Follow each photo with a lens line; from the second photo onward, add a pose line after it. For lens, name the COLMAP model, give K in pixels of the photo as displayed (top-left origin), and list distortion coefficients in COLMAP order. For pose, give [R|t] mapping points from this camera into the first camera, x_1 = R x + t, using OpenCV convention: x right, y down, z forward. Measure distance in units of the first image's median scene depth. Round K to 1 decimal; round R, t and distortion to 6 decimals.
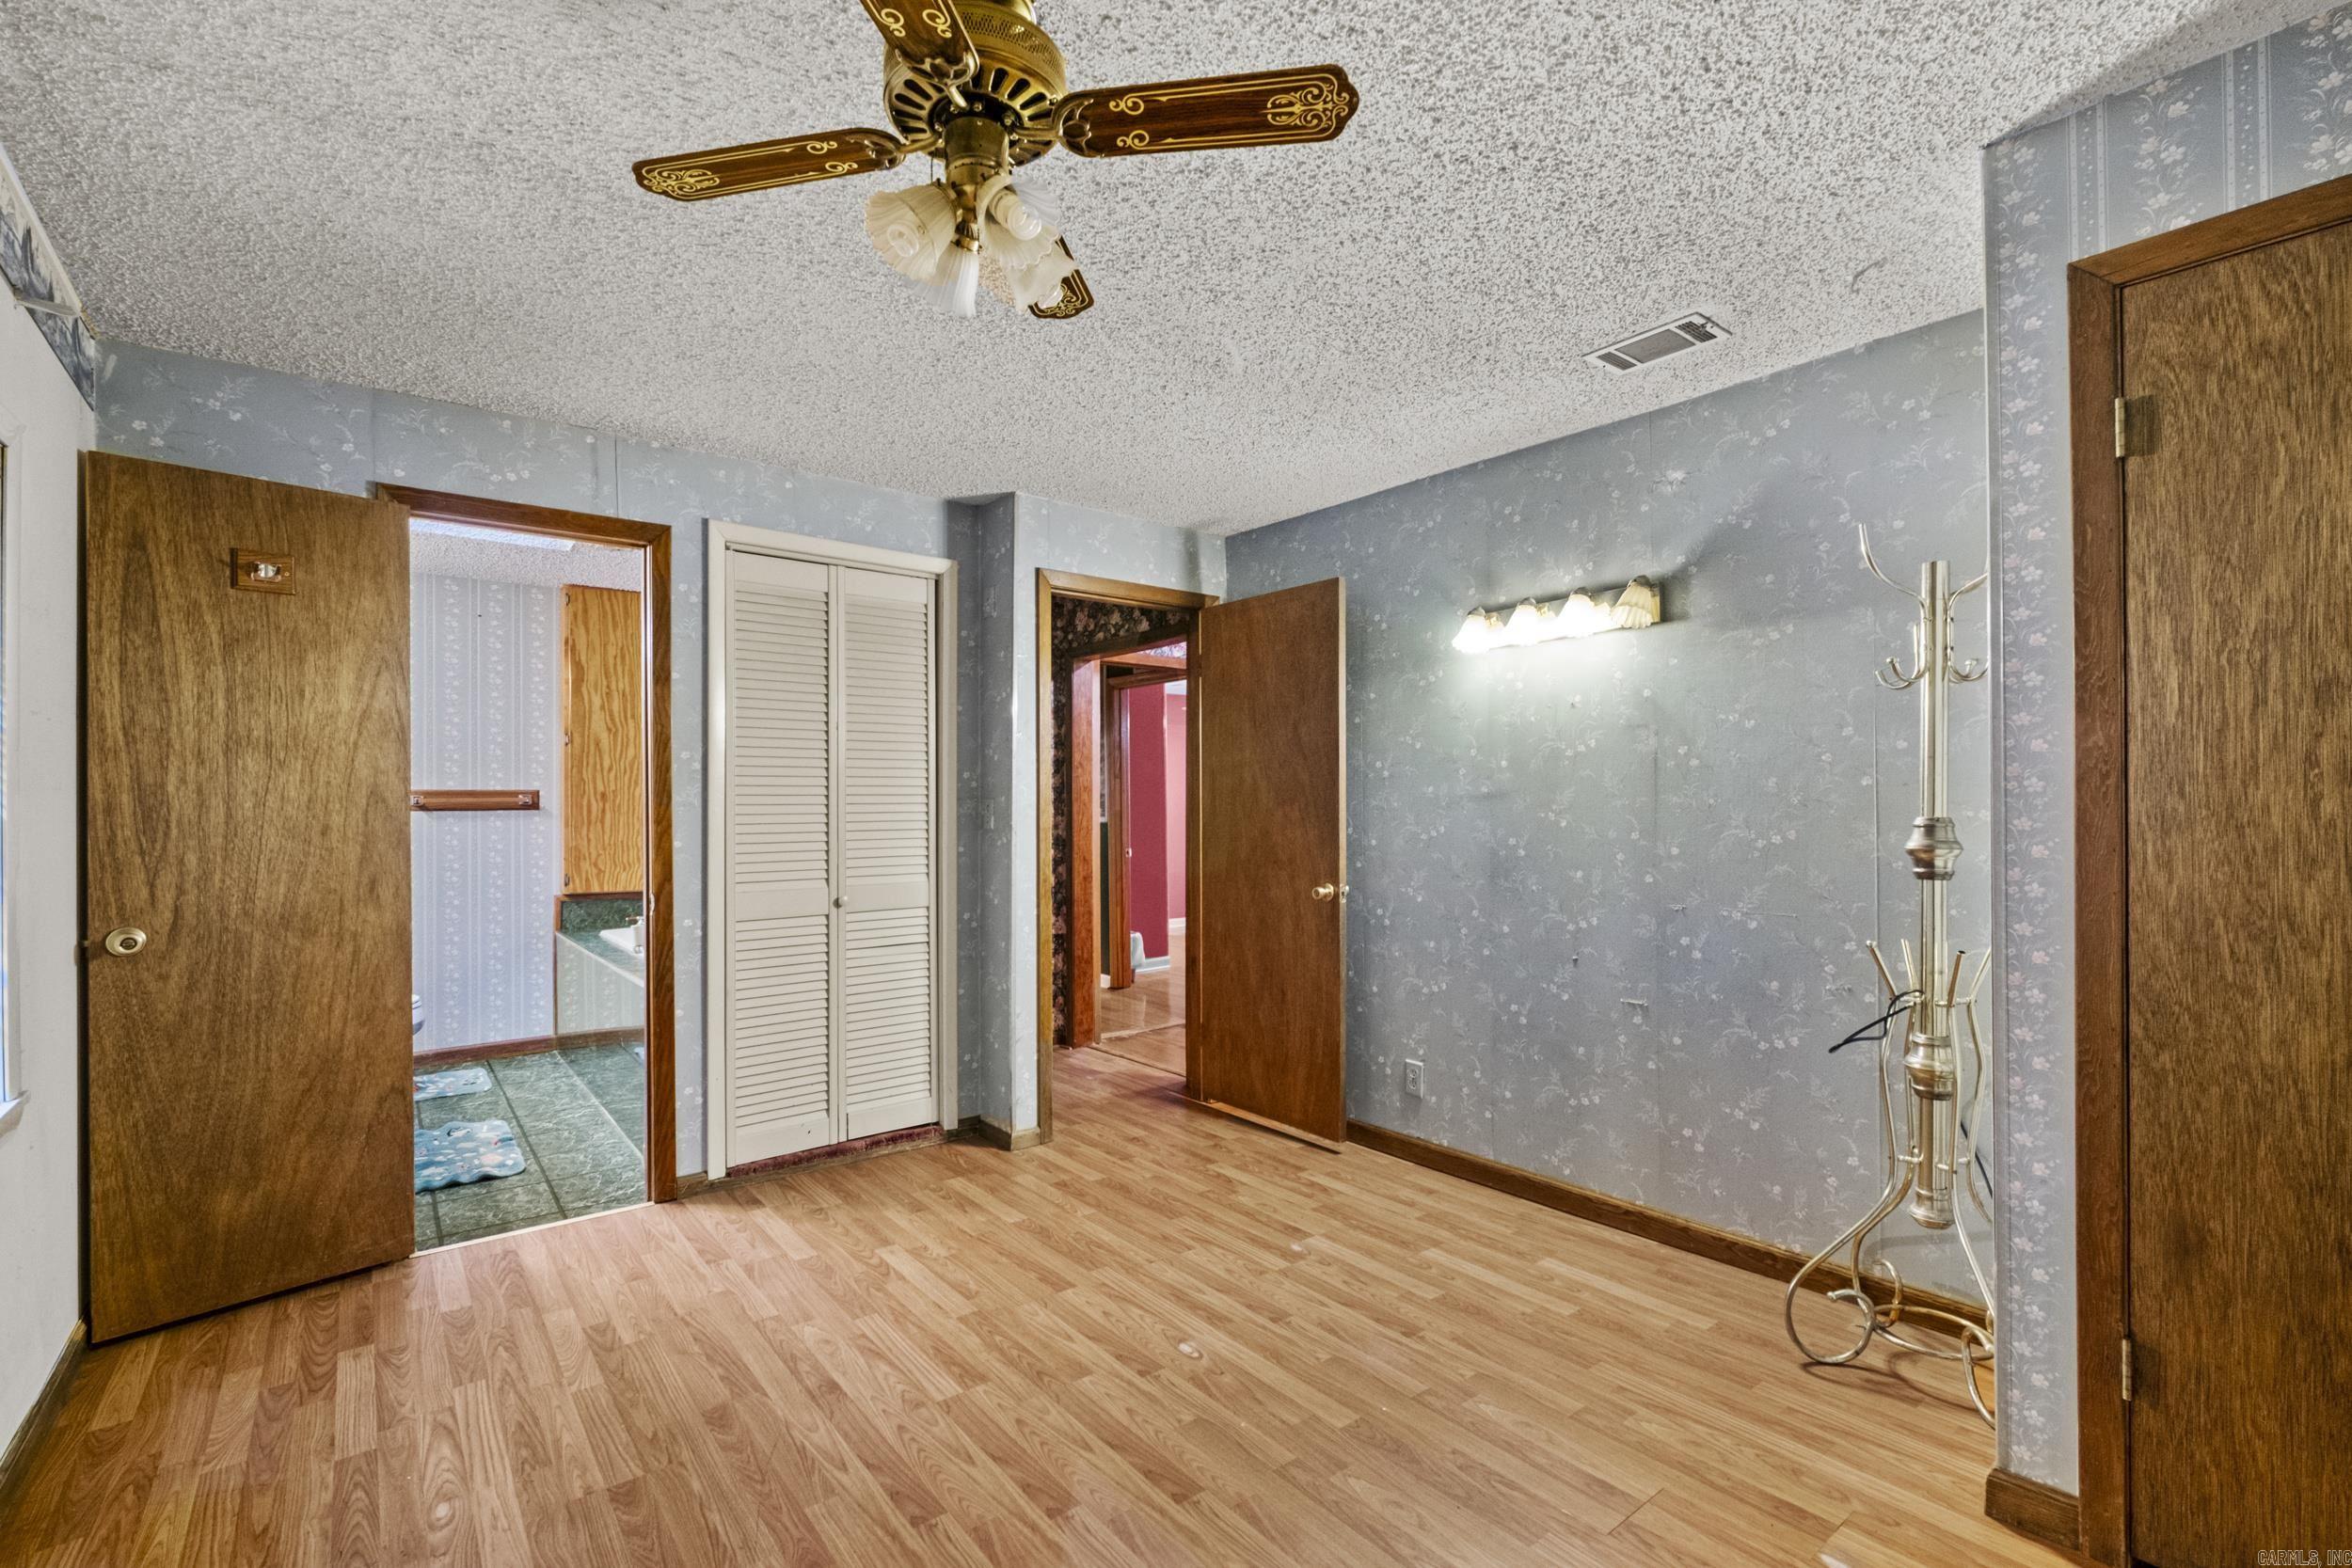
lens RADIAL K [[1030.0, 0, 1172.4], [0, 1030.0, 802.9], [0, 0, 1]] dist [-0.004629, 0.000322]
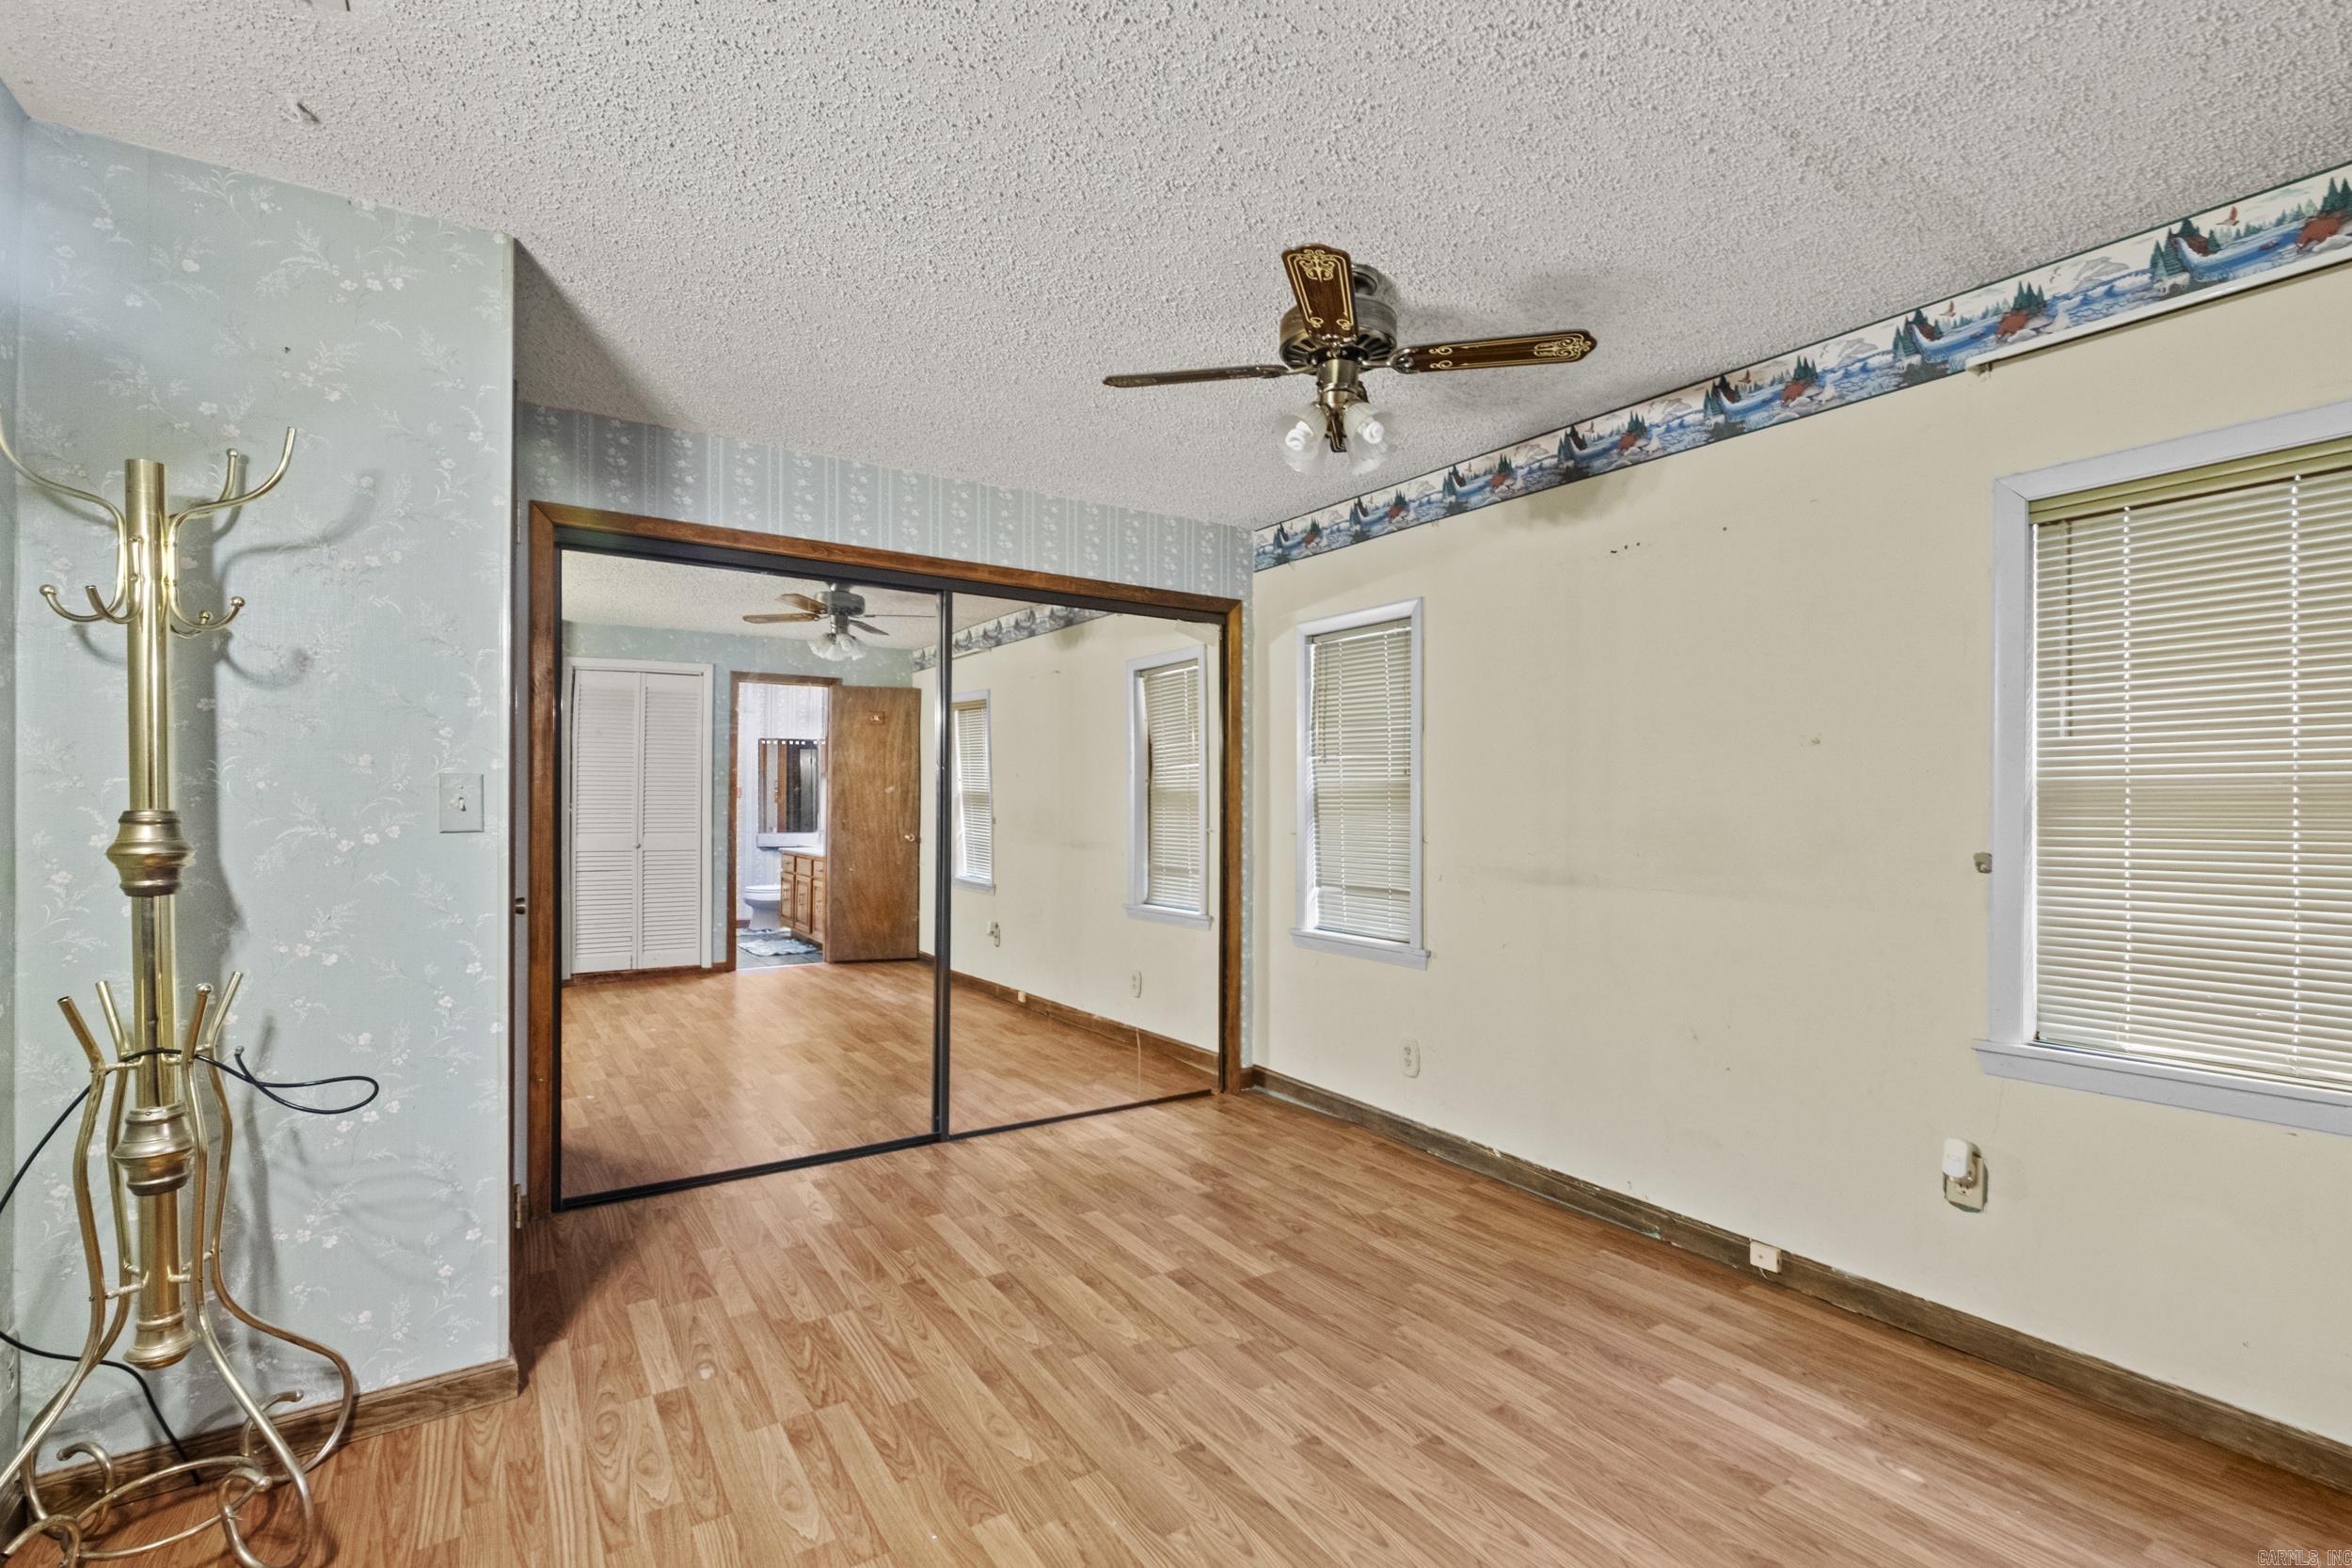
lens RADIAL K [[1030.0, 0, 1172.4], [0, 1030.0, 802.9], [0, 0, 1]] dist [-0.004629, 0.000322]
pose [[-0.996187, 0.002574, 0.087208, -0.060080], [0.001407, 0.999909, -0.013447, 0.024187], [-0.087235, -0.013273, -0.996099, 2.031131]]
